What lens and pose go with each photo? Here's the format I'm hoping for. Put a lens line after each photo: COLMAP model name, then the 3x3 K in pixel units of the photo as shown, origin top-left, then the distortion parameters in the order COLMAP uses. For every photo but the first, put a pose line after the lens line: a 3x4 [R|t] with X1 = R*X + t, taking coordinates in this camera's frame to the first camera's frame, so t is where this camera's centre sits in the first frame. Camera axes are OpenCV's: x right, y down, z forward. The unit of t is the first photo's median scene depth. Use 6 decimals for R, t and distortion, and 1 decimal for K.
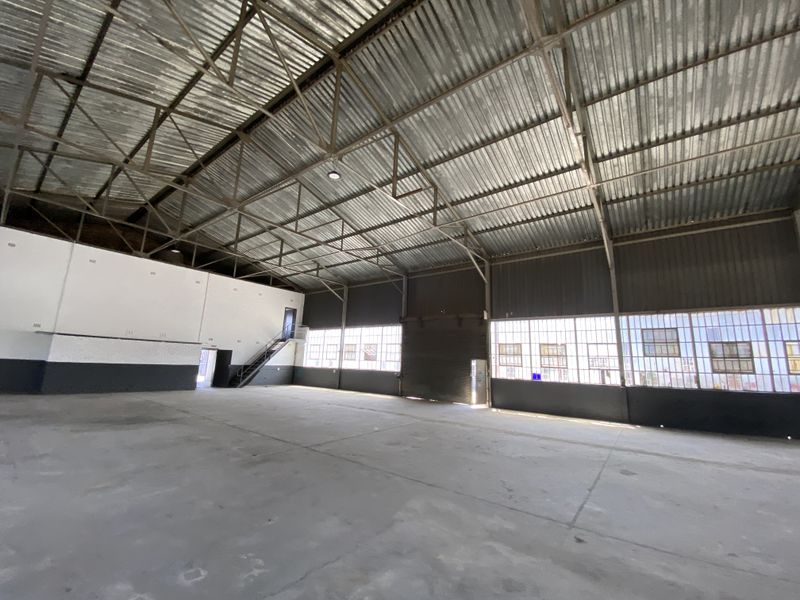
lens RADIAL K [[325.3, 0, 396.2], [0, 325.3, 300.2], [0, 0, 1]] dist [0.022981, -0.021182]
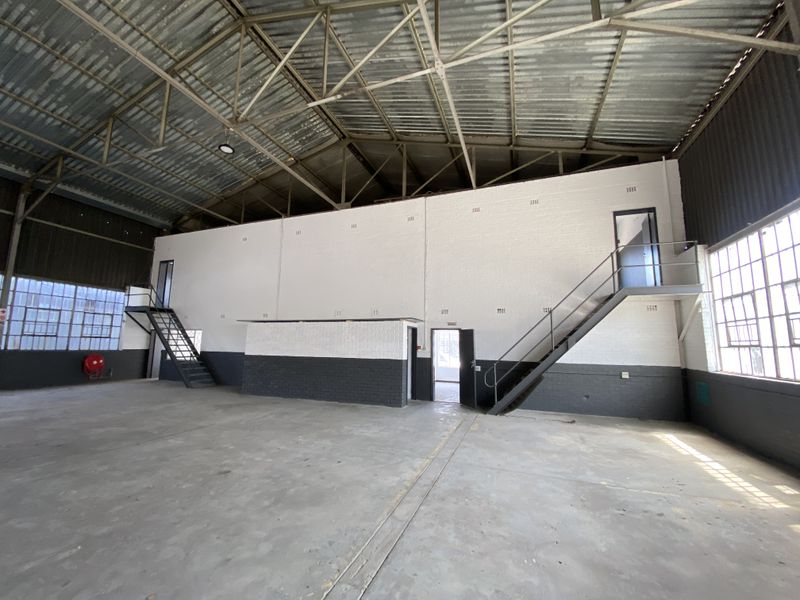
lens RADIAL K [[325.3, 0, 396.2], [0, 325.3, 300.2], [0, 0, 1]] dist [0.022981, -0.021182]
pose [[0.295546, -0.155893, -0.942523, -0.097212], [0.174311, 0.978834, -0.107240, 0.150330], [0.939291, -0.132598, 0.316464, 0.801282]]
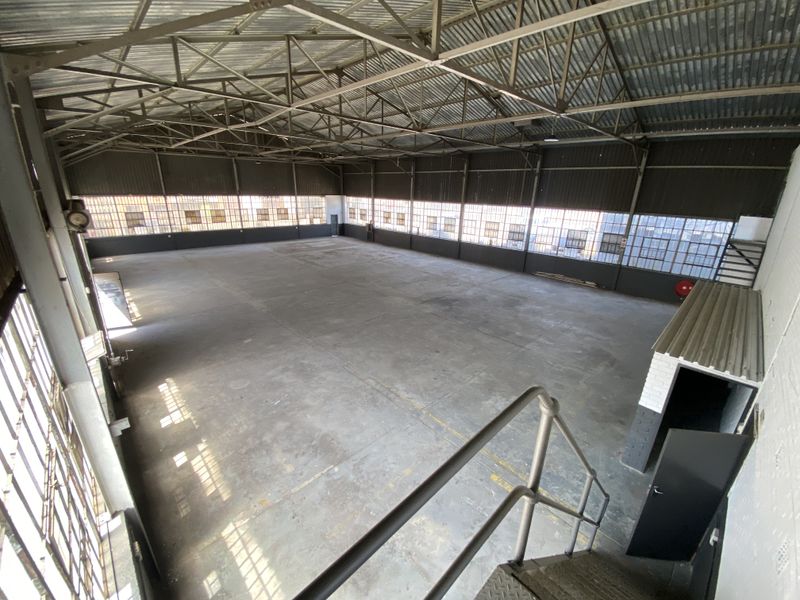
lens RADIAL K [[325.3, 0, 396.2], [0, 325.3, 300.2], [0, 0, 1]] dist [0.022981, -0.021182]
pose [[-0.984364, -0.104686, 0.141665, -0.396312], [-0.083023, 0.985037, 0.151026, 0.059206], [-0.155356, 0.136904, -0.978326, 1.304748]]
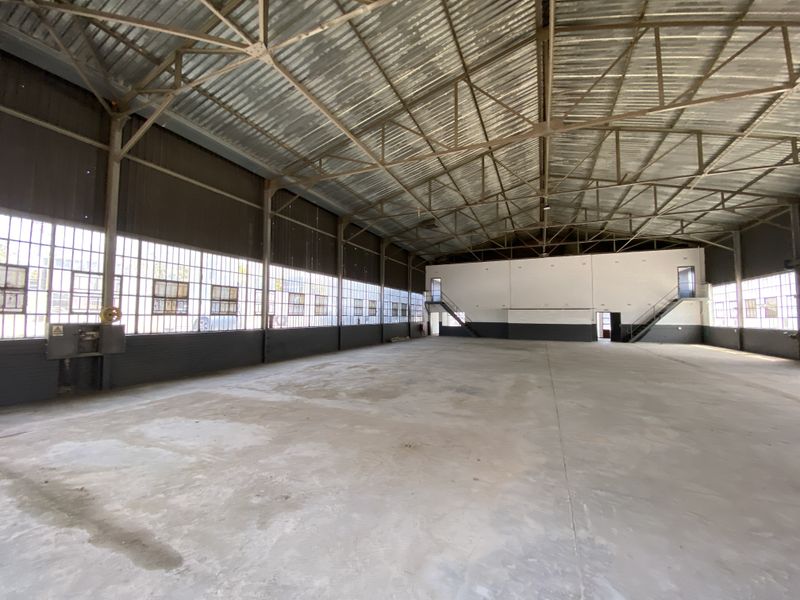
lens RADIAL K [[325.3, 0, 396.2], [0, 325.3, 300.2], [0, 0, 1]] dist [0.022981, -0.021182]
pose [[0.230473, -0.083948, -0.969451, 0.526932], [0.184484, 0.981973, -0.041174, 0.003141], [0.955431, -0.169359, 0.241806, -0.094249]]
